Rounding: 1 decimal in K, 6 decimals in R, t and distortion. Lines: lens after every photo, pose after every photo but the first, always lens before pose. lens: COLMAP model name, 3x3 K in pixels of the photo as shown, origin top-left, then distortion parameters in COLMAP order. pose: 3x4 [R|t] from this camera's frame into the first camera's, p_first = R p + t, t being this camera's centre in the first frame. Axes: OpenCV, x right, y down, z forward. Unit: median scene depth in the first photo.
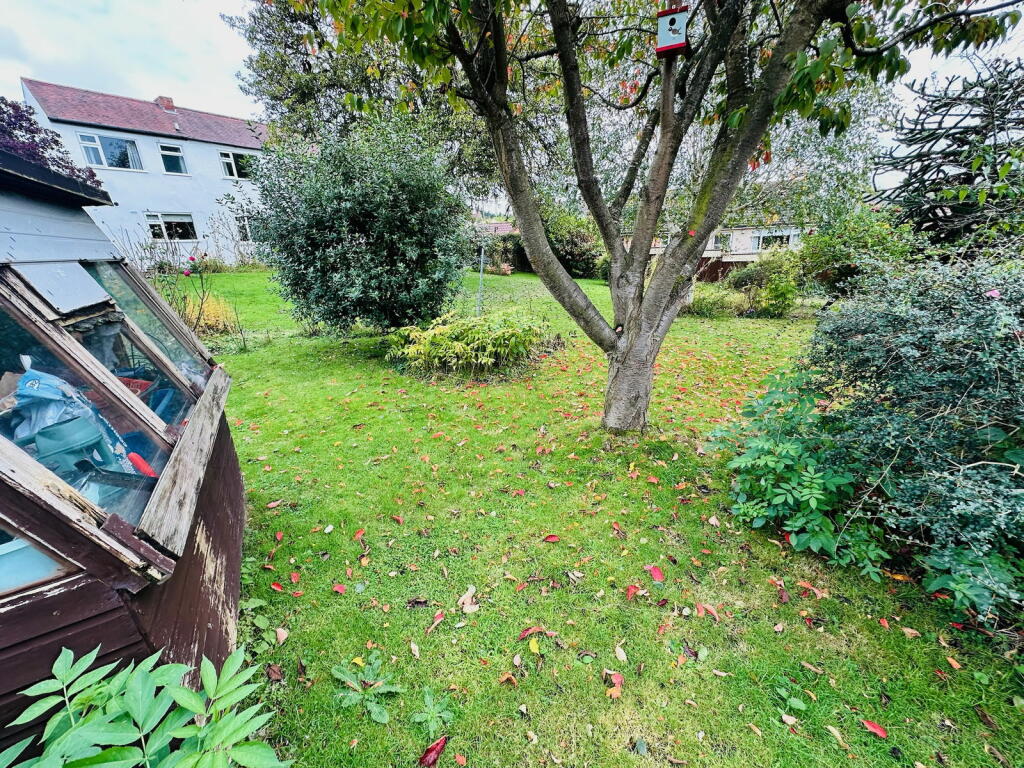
lens RADIAL K [[410.8, 0, 511.8], [0, 410.8, 386.4], [0, 0, 1]] dist [-0.002869, -0.000364]
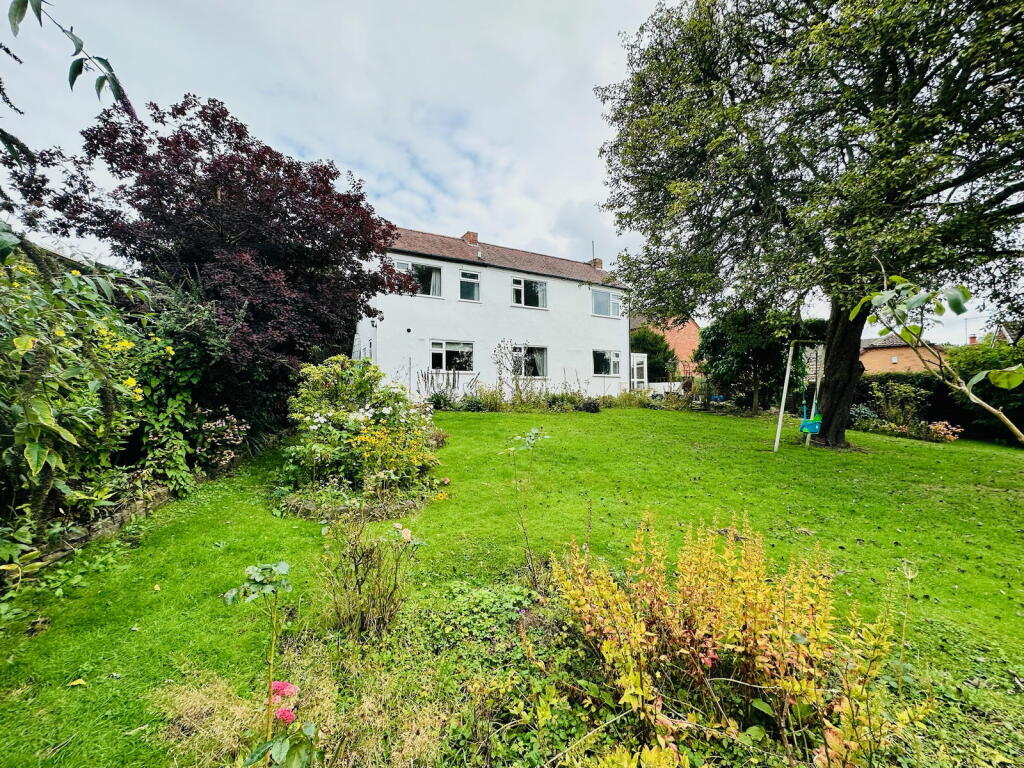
lens RADIAL K [[410.8, 0, 512.7], [0, 410.8, 383.1], [0, 0, 1]] dist [-0.002869, -0.000364]
pose [[0.912019, 0.027912, -0.409198, -0.358682], [-0.162748, 0.940404, -0.298586, -0.100916], [0.376477, 0.338912, 0.862209, 0.325542]]
